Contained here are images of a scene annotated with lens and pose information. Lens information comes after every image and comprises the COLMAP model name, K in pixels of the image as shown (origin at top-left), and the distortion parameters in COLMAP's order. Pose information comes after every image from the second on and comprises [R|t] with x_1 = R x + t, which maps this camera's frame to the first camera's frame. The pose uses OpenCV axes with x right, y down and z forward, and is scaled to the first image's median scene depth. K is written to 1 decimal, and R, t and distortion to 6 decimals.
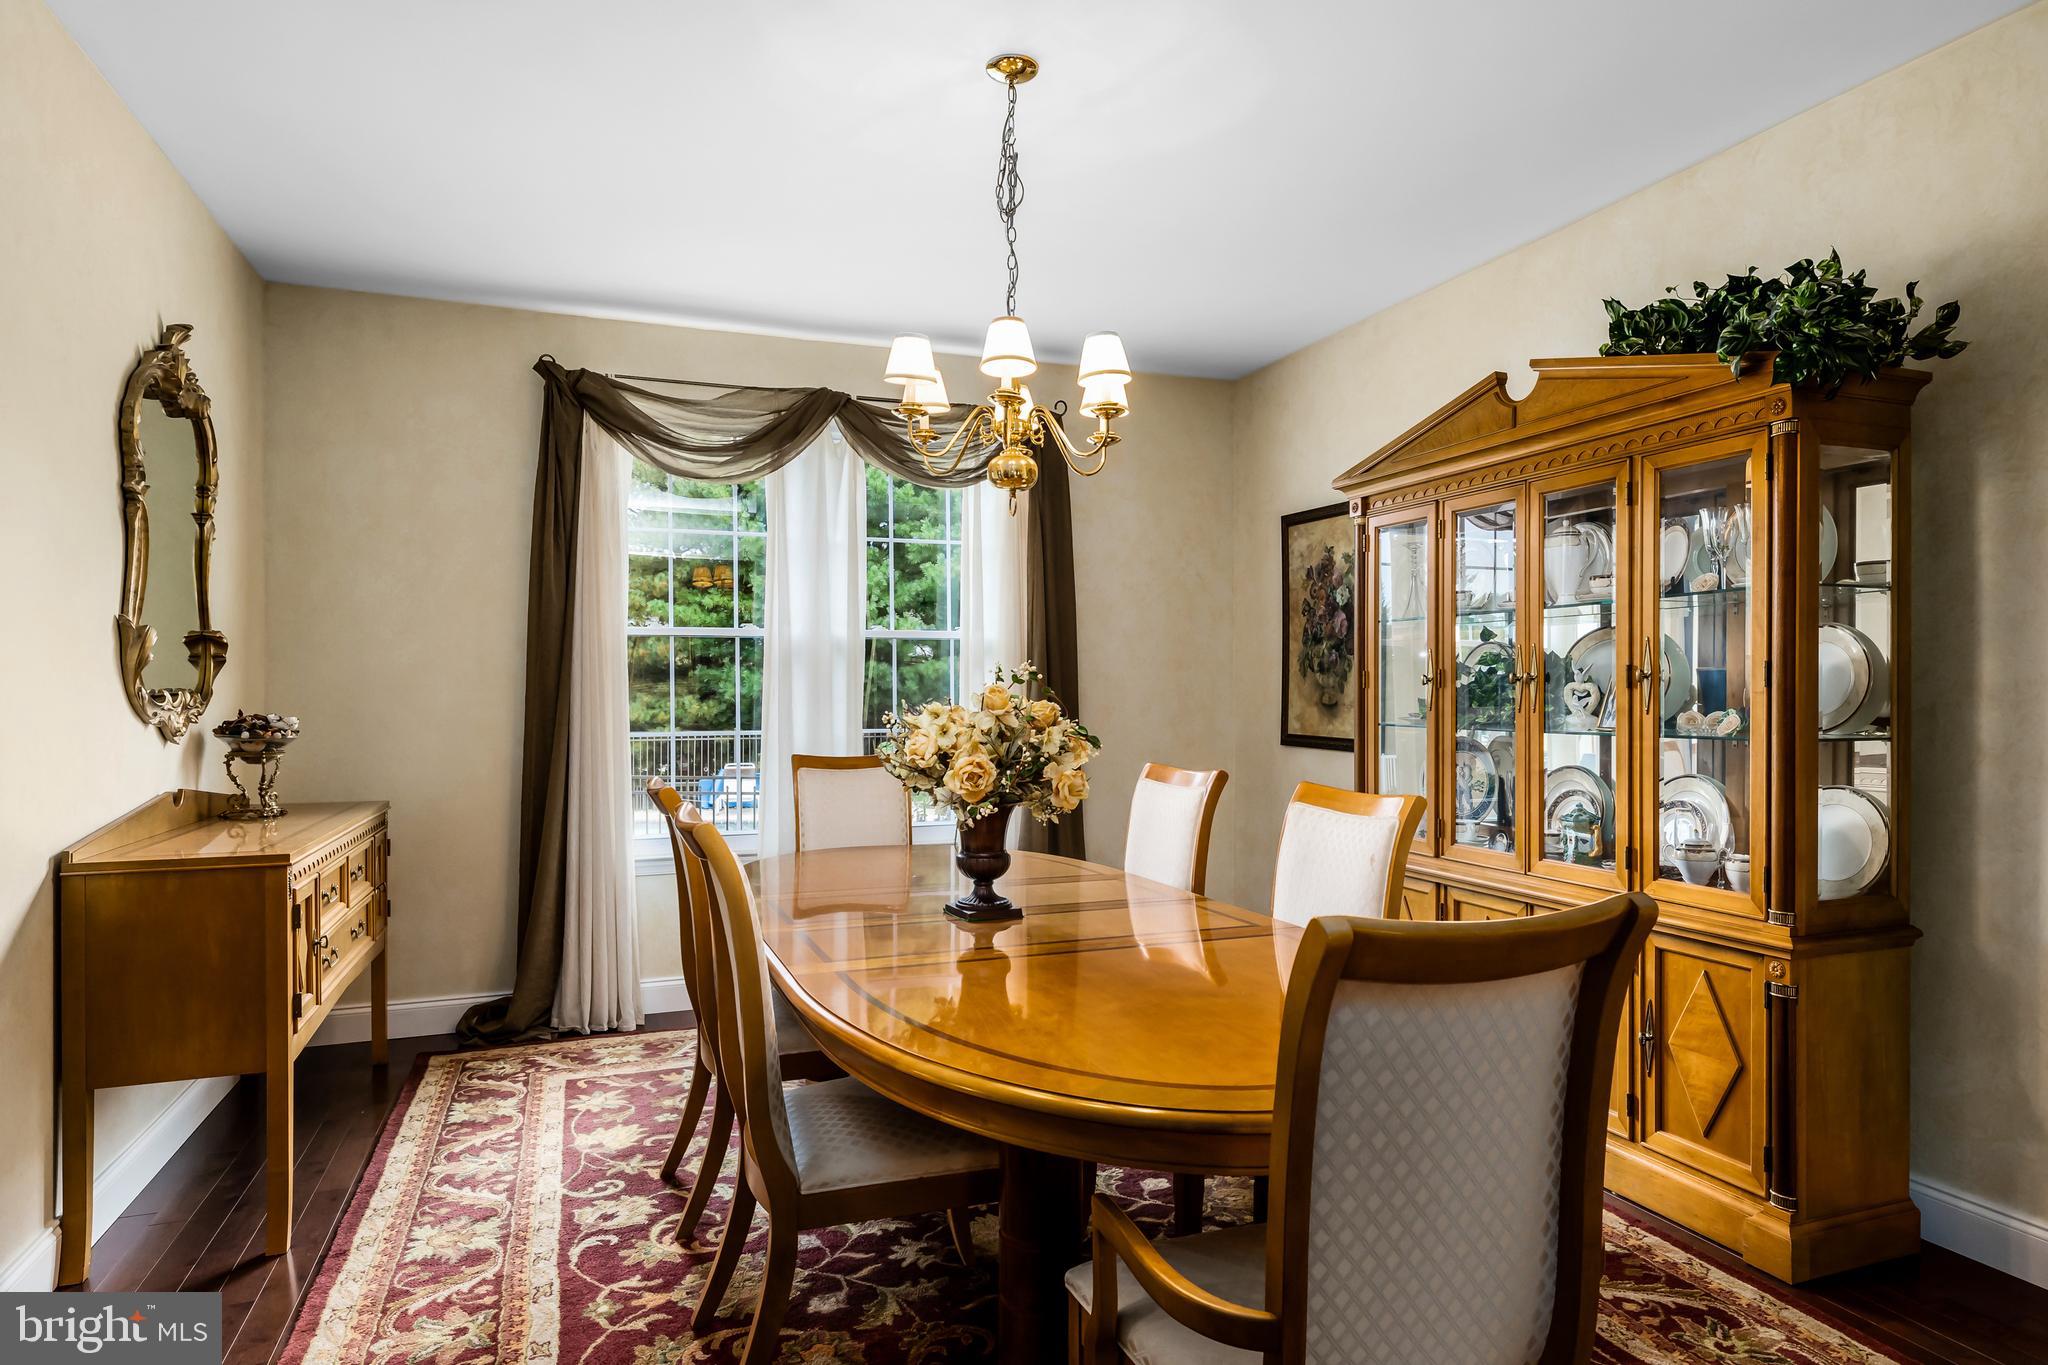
lens RADIAL K [[1187.1, 0, 1027.6], [0, 1187.1, 685.9], [0, 0, 1]] dist [-0.000880, -0.000126]
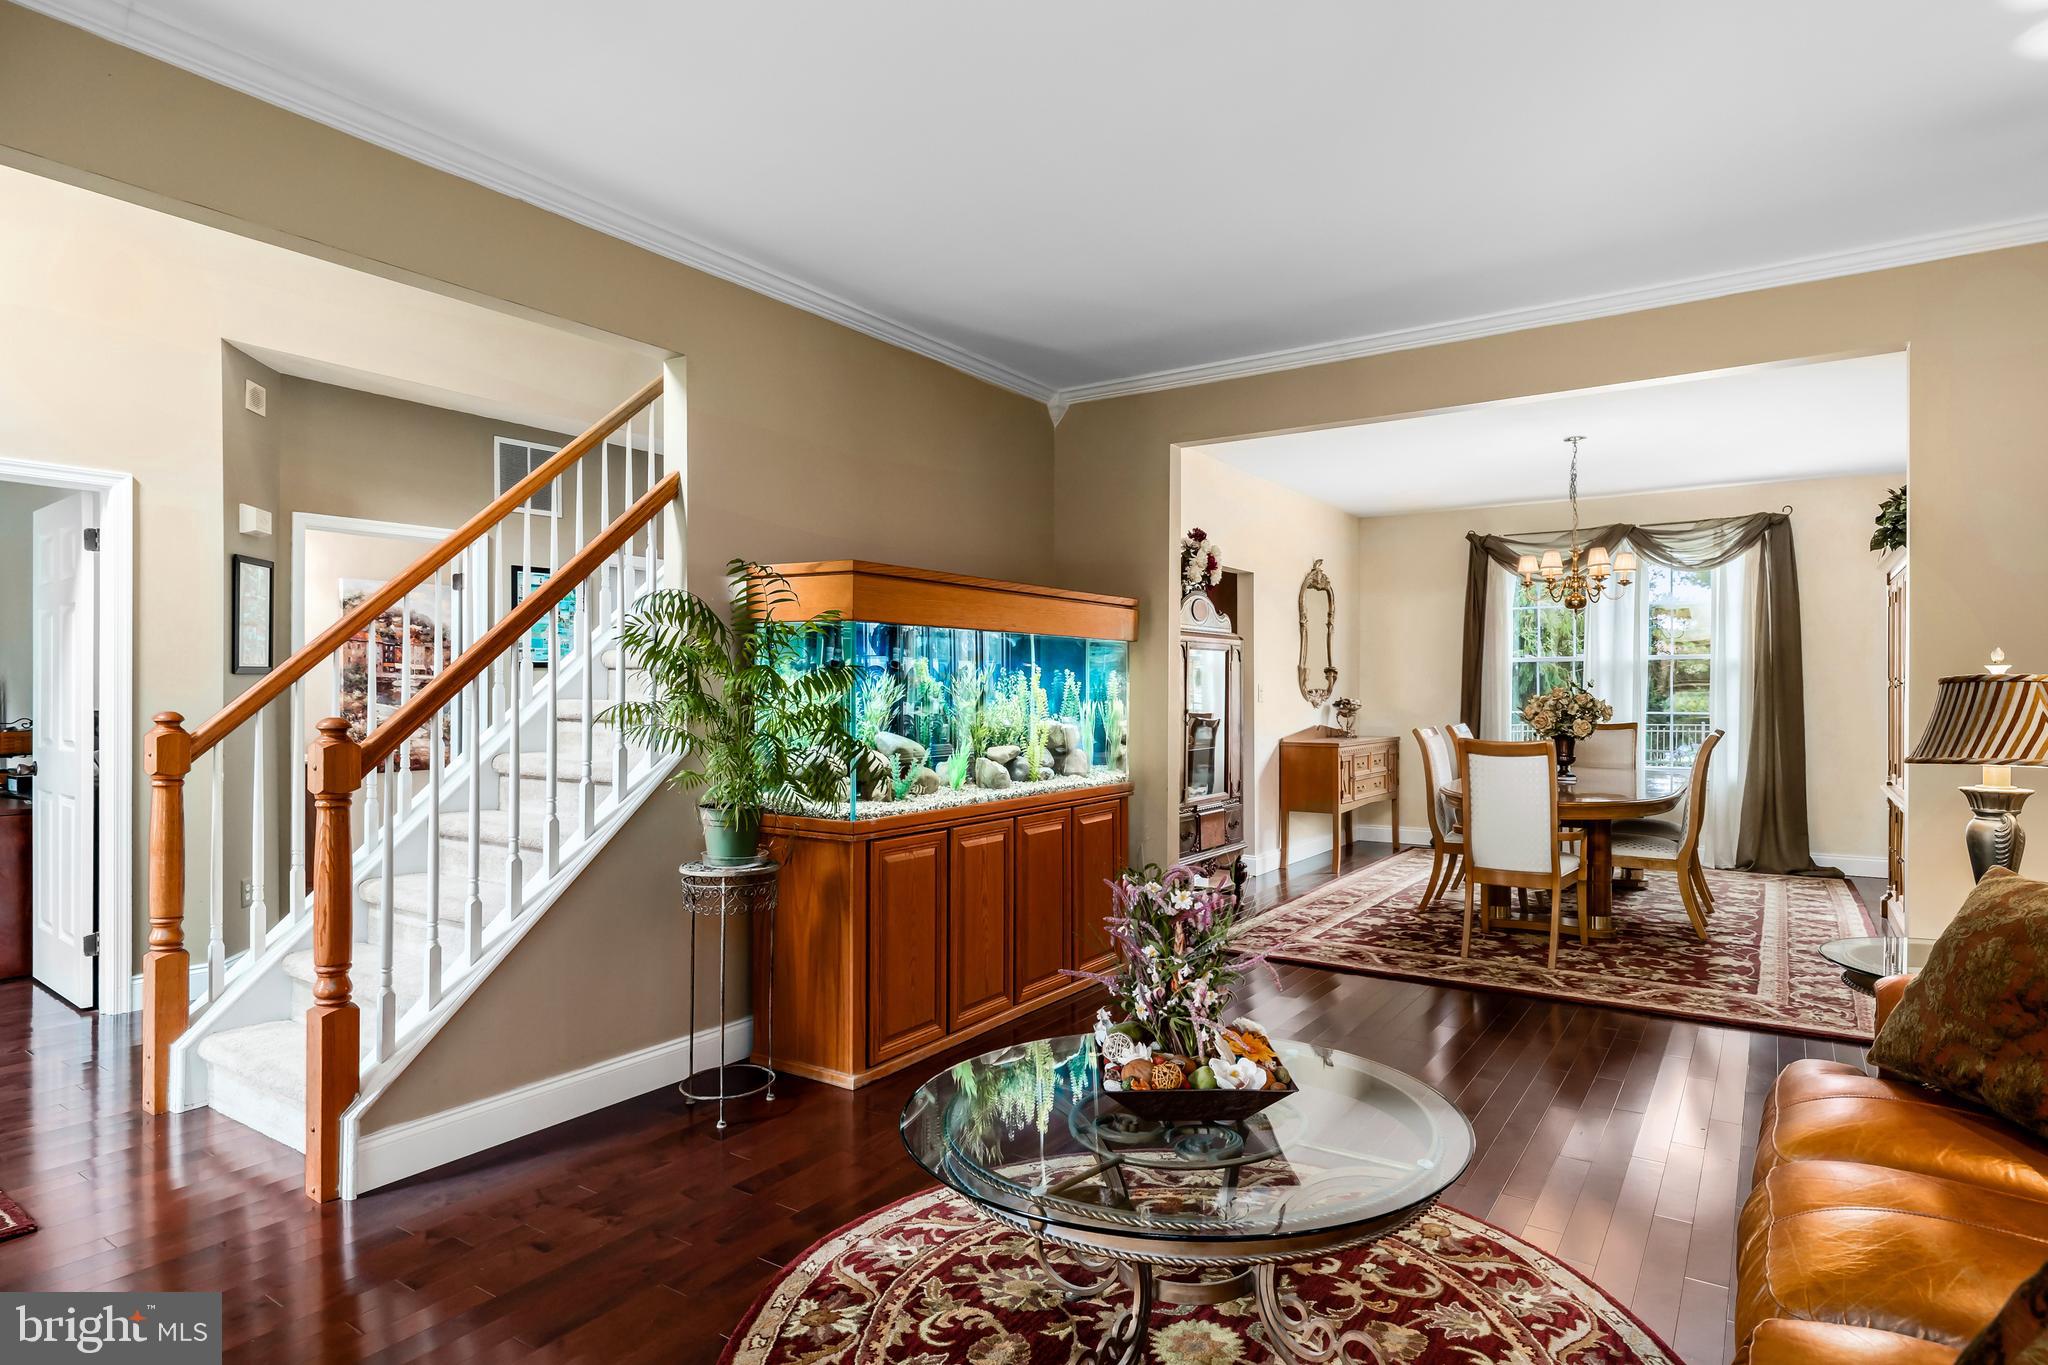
lens RADIAL K [[1106.9, 0, 1051.5], [0, 1106.9, 689.0], [0, 0, 1]] dist [-0.002943, -0.001327]
pose [[0.587089, 0.000592, -0.809523, 1.186838], [0.004633, 0.999981, 0.004091, -0.013129], [0.809509, -0.006152, 0.587075, -1.209123]]
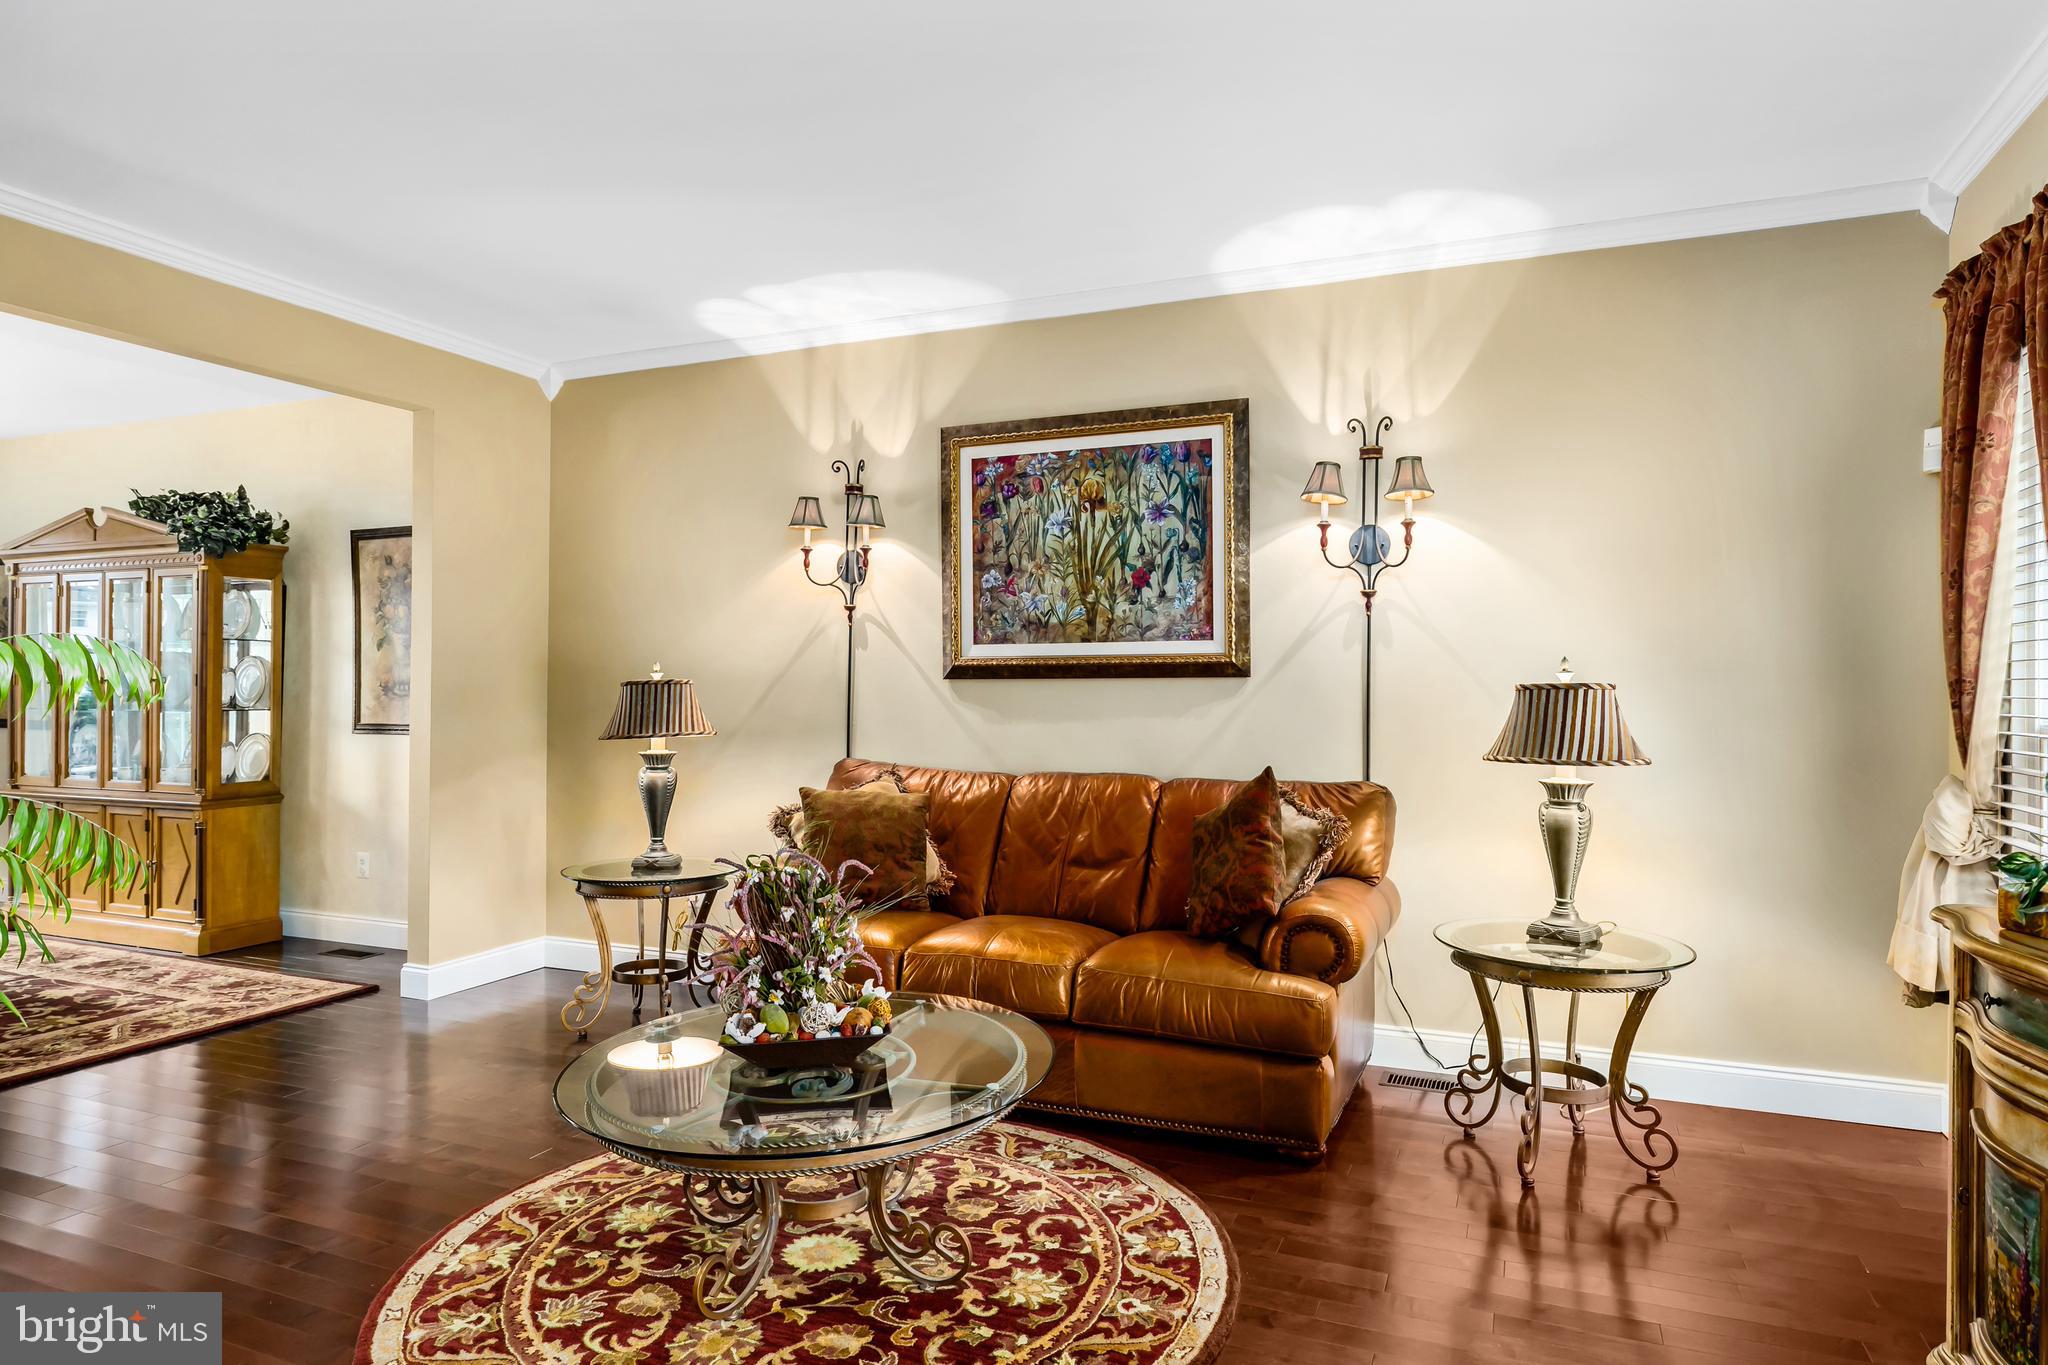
lens RADIAL K [[1187.1, 0, 1030.5], [0, 1187.1, 680.6], [0, 0, 1]] dist [-0.000880, -0.000126]
pose [[0.687430, 0.009031, 0.726195, 0.089744], [-0.010411, 0.999942, -0.002579, -0.017195], [-0.726176, -0.005787, 0.687484, -1.451783]]
